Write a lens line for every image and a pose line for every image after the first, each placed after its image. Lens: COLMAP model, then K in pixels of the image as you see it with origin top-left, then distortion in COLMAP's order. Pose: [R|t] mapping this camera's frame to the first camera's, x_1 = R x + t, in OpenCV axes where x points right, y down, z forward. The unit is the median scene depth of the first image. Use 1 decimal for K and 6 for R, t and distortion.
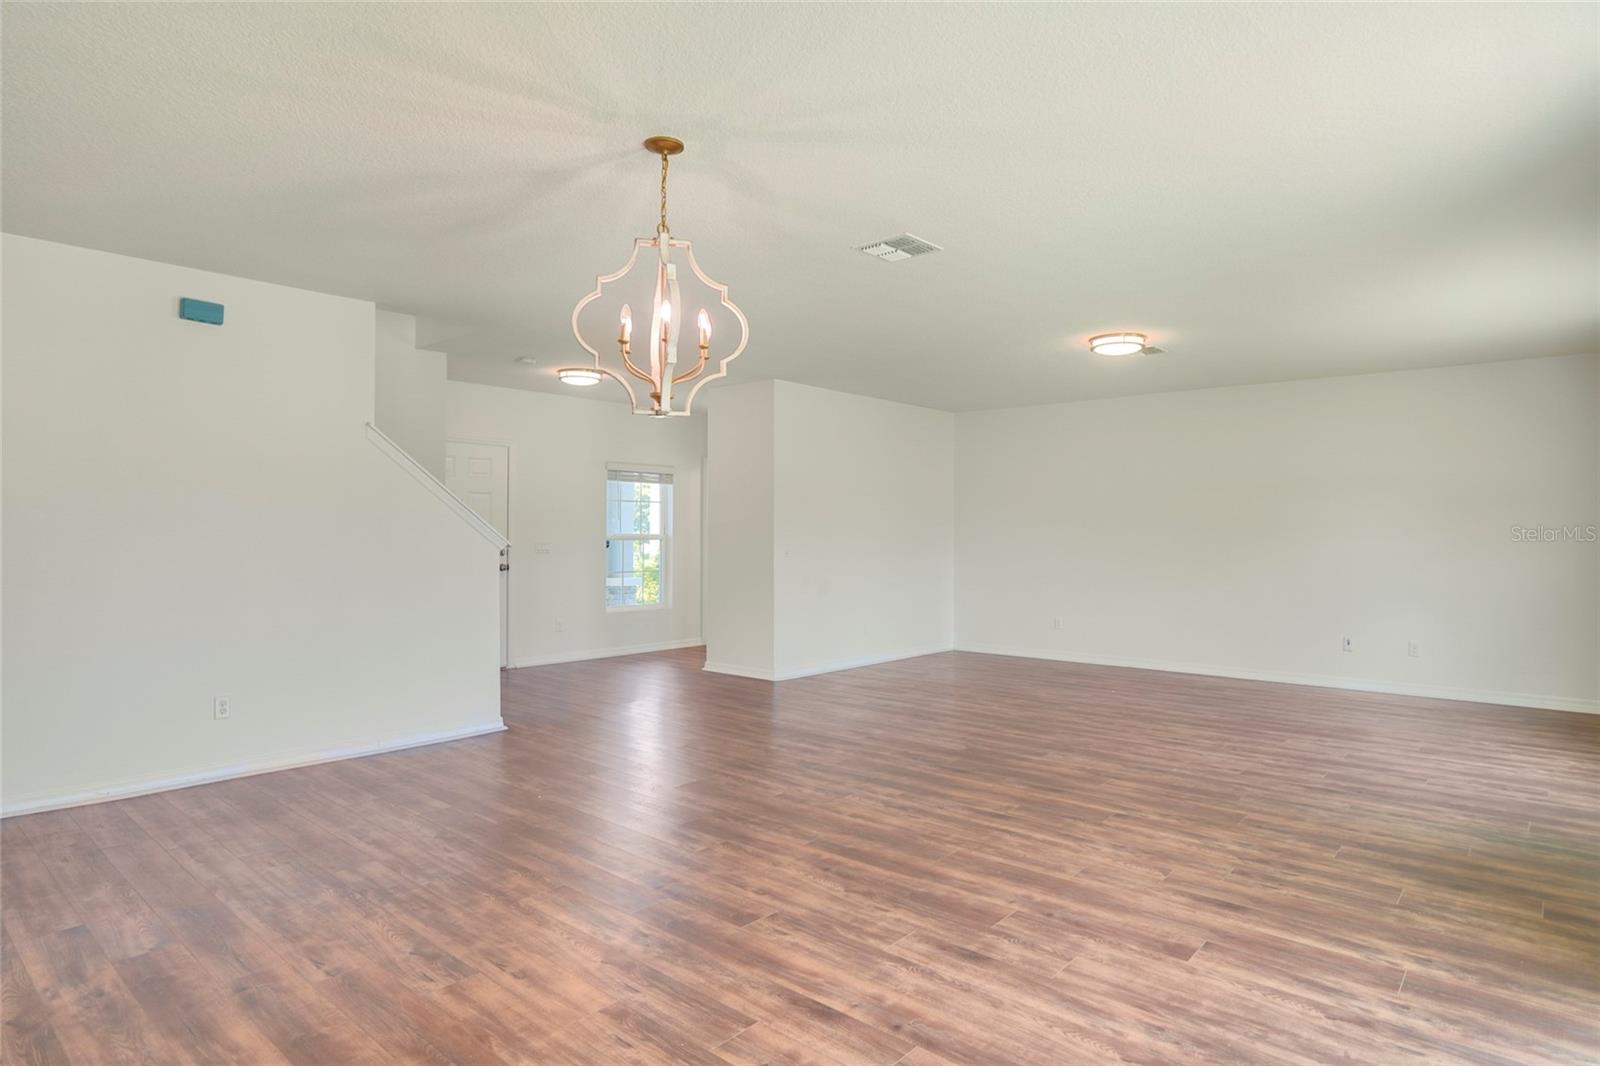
lens RADIAL K [[872.0, 0, 808.6], [0, 872.0, 538.0], [0, 0, 1]] dist [-0.031425, 0.008718]
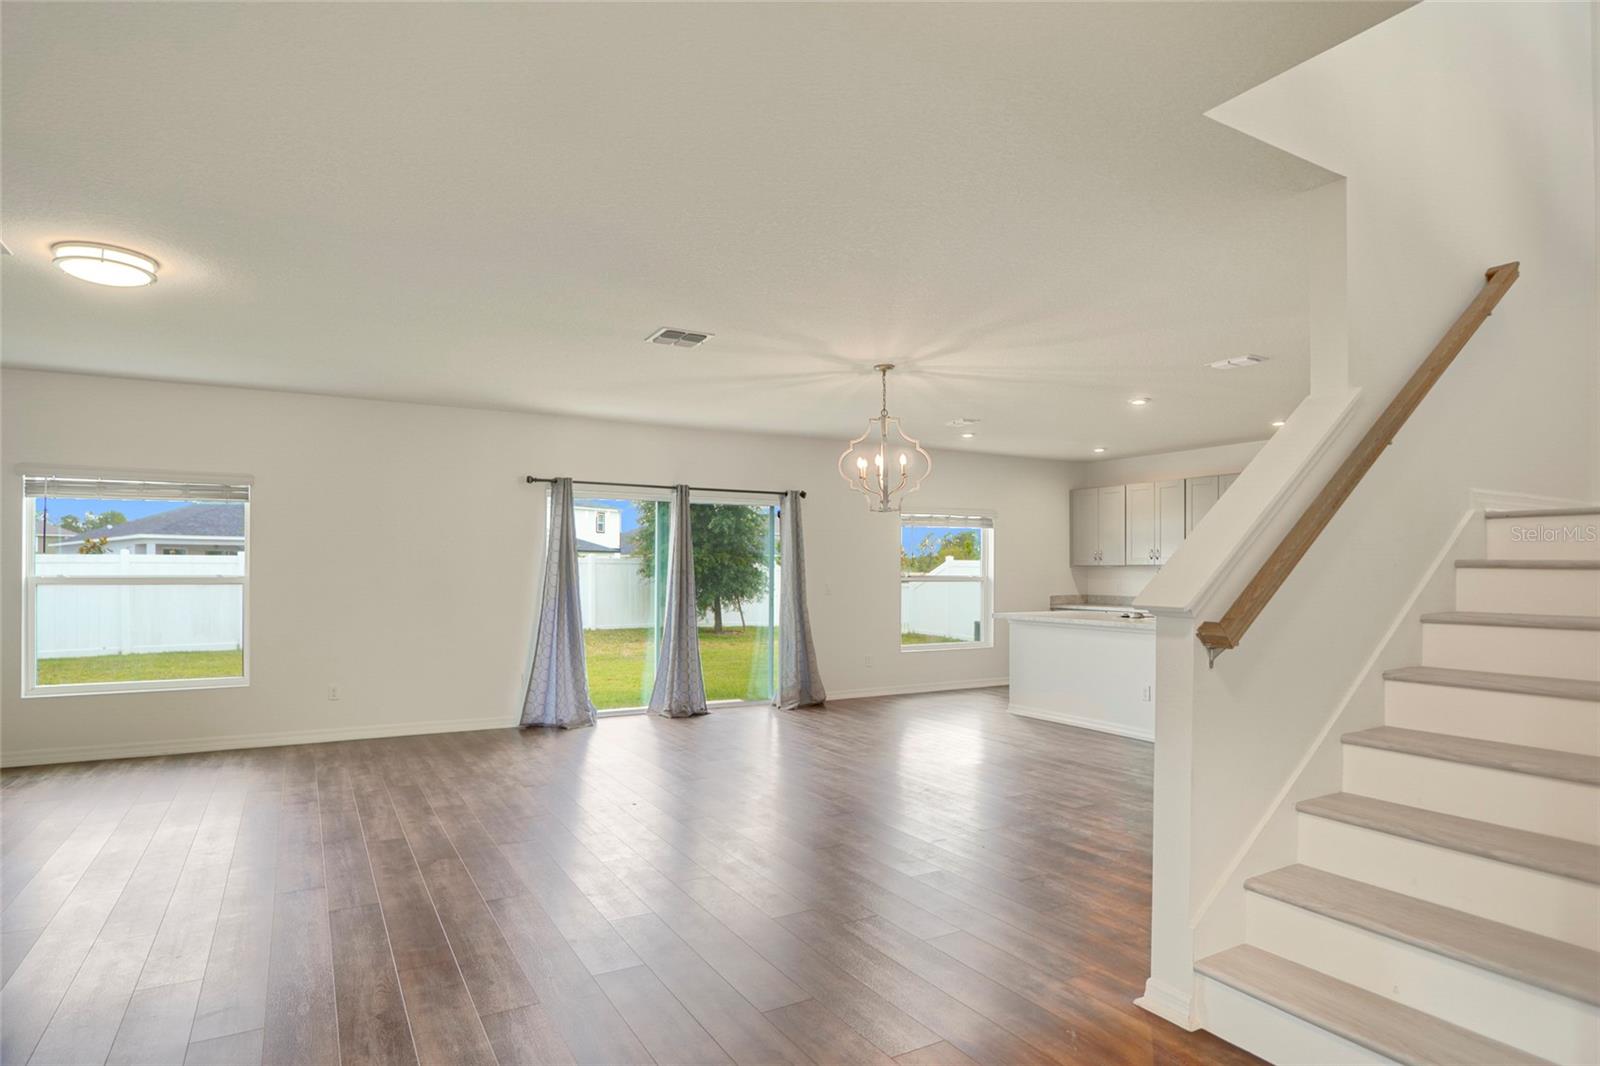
lens RADIAL K [[872.0, 0, 798.6], [0, 872.0, 567.4], [0, 0, 1]] dist [-0.031425, 0.008718]
pose [[-0.947371, -0.004455, 0.320107, -0.475964], [-0.006530, 0.999964, -0.005411, -0.007480], [-0.320071, -0.007217, -0.947366, 2.243613]]
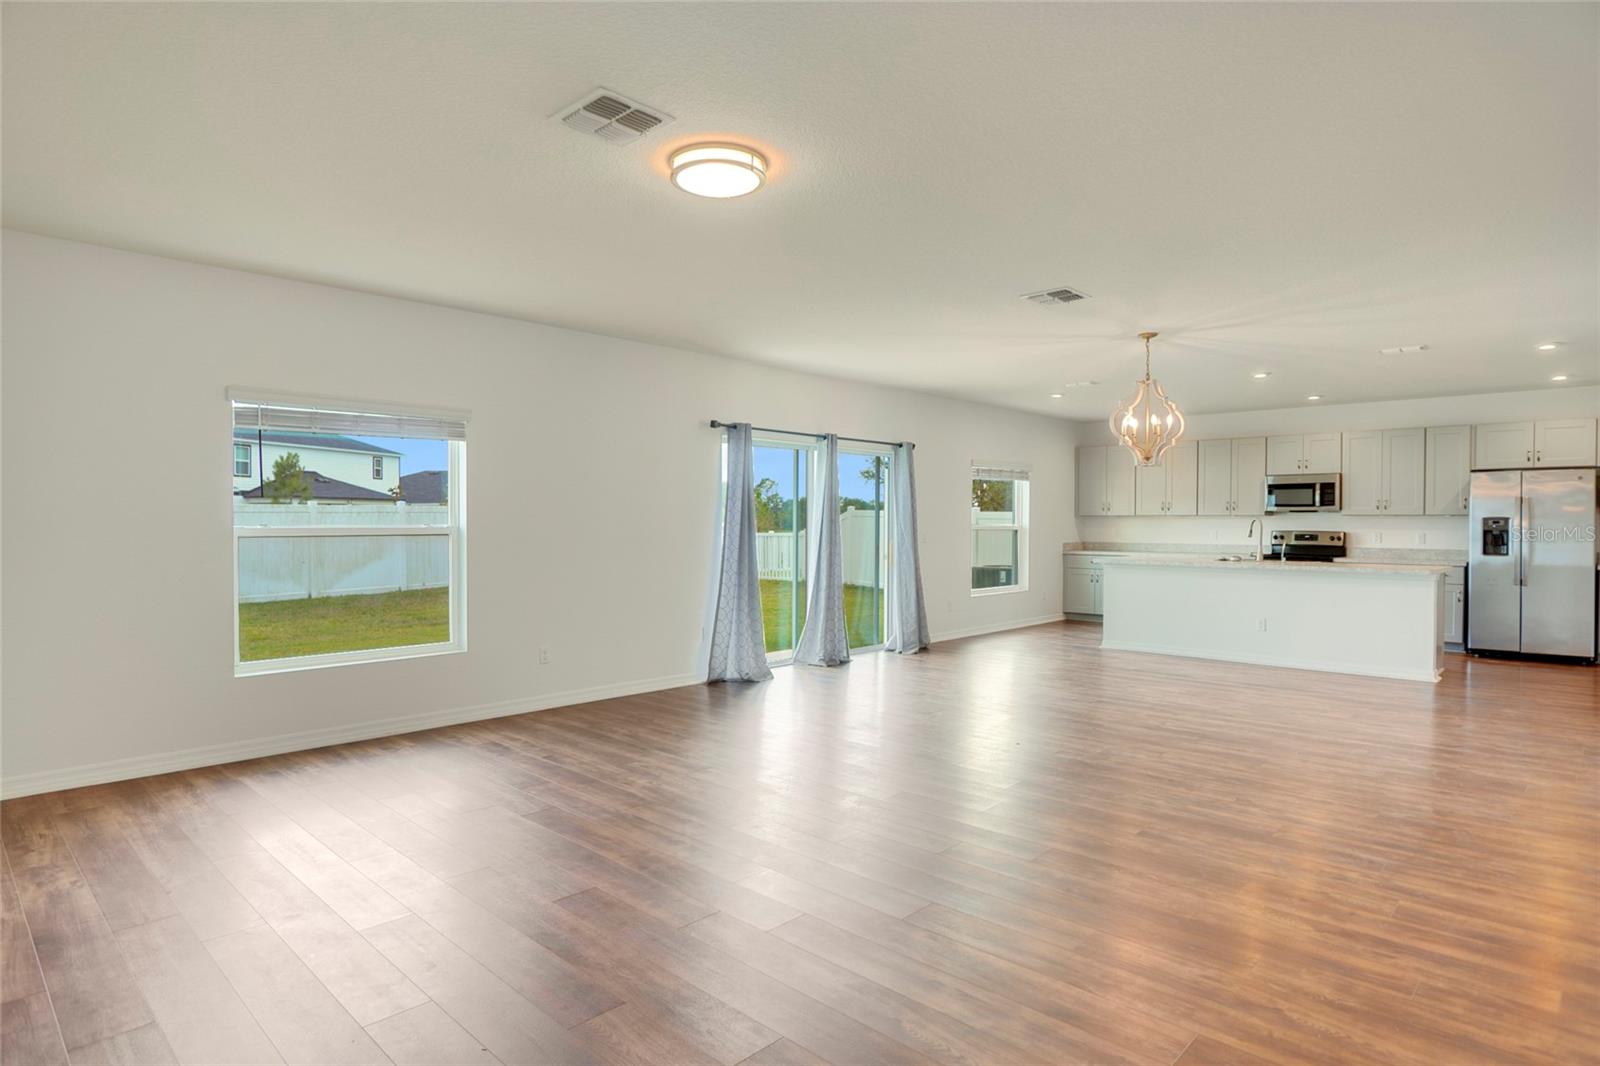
lens RADIAL K [[872.0, 0, 801.2], [0, 872.0, 533.7], [0, 0, 1]] dist [-0.031425, 0.008718]
pose [[-0.999251, -0.006476, 0.038146, 0.454058], [-0.006043, 0.999916, 0.011466, 0.000366], [-0.038217, 0.011227, -0.999206, 2.446150]]
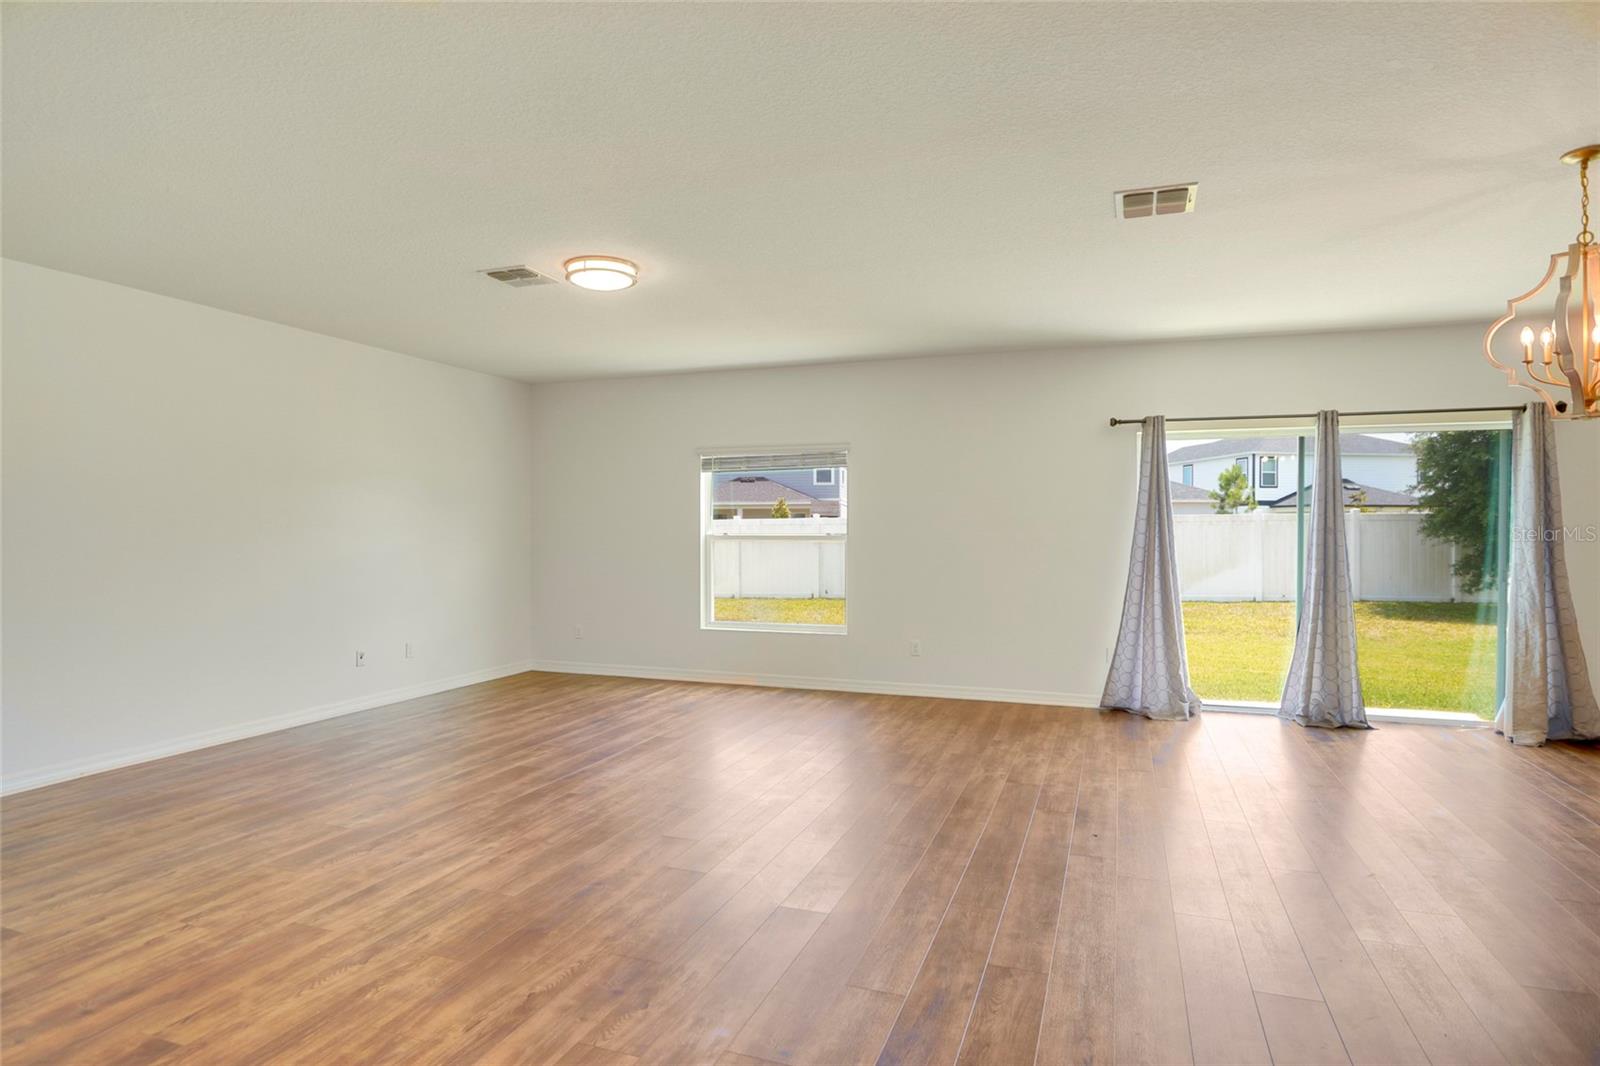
lens RADIAL K [[872.0, 0, 801.9], [0, 872.0, 538.1], [0, 0, 1]] dist [-0.031425, 0.008718]
pose [[-0.361364, -0.013108, 0.932333, -0.620967], [-0.003109, 0.999913, 0.012853, -0.008055], [-0.932420, 0.001746, -0.361373, 1.755990]]
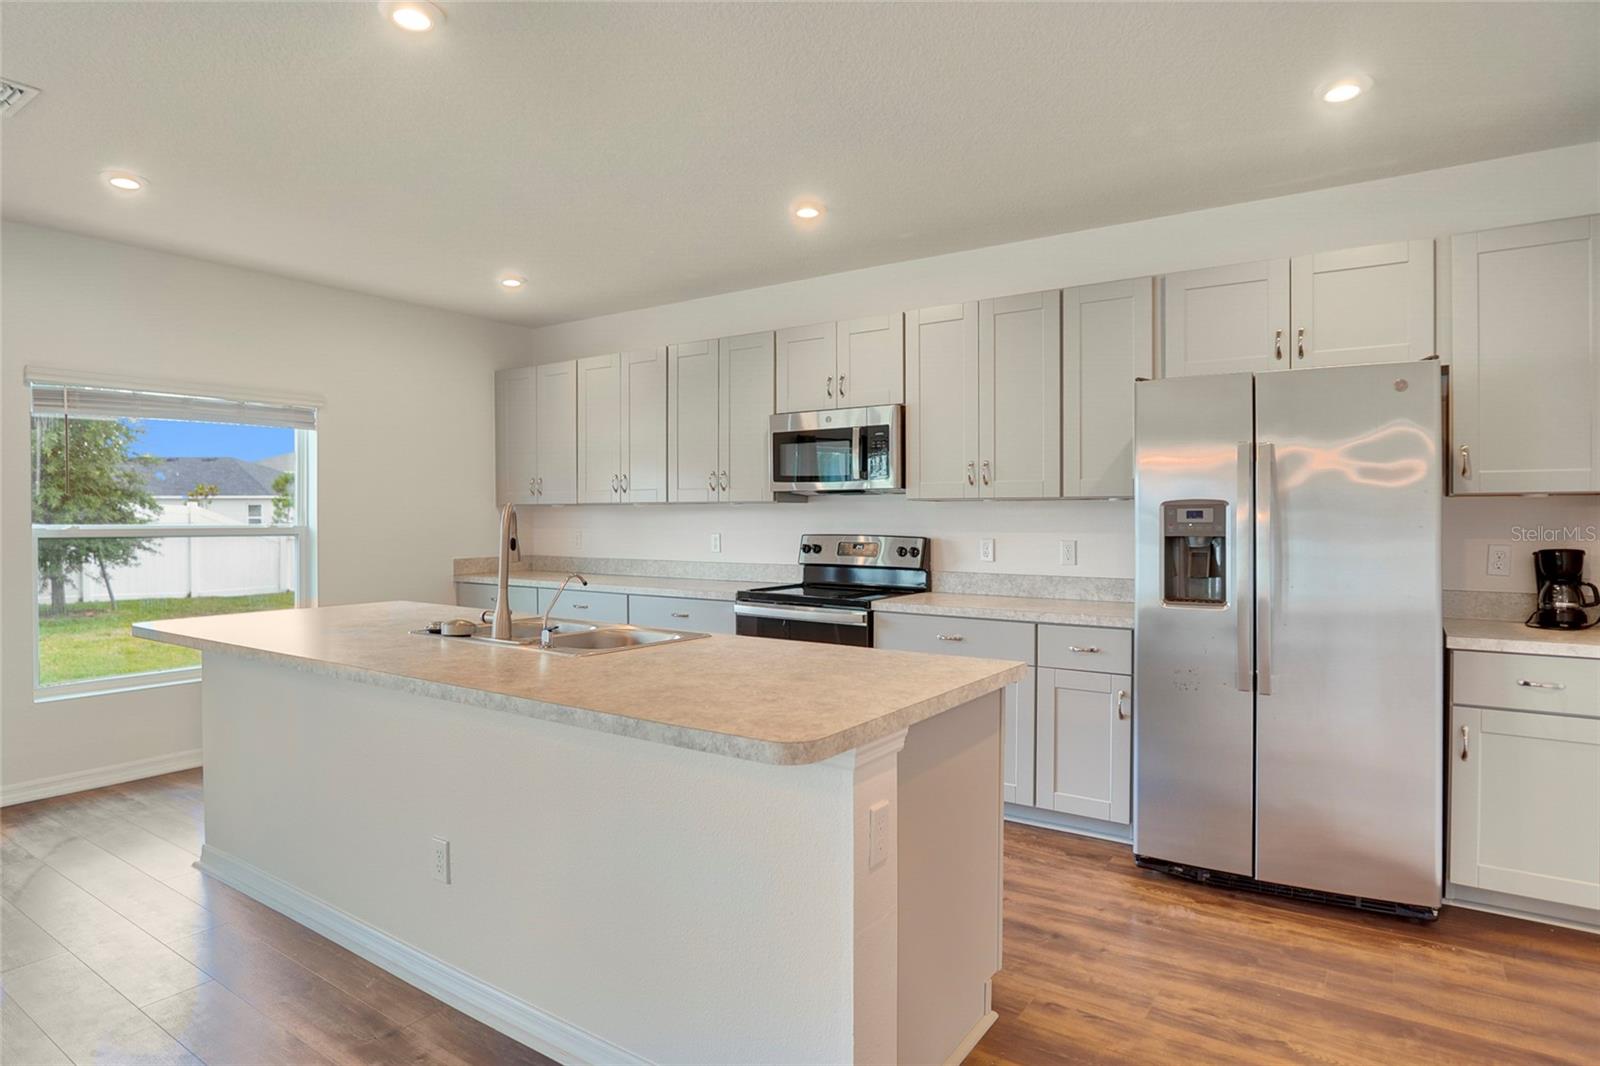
lens RADIAL K [[872.0, 0, 804.9], [0, 872.0, 524.4], [0, 0, 1]] dist [-0.031425, 0.008718]
pose [[-0.992350, -0.001452, -0.123448, -0.771422], [-0.002323, 0.999973, 0.006915, -0.010297], [0.123435, 0.007149, -0.992327, 0.951769]]
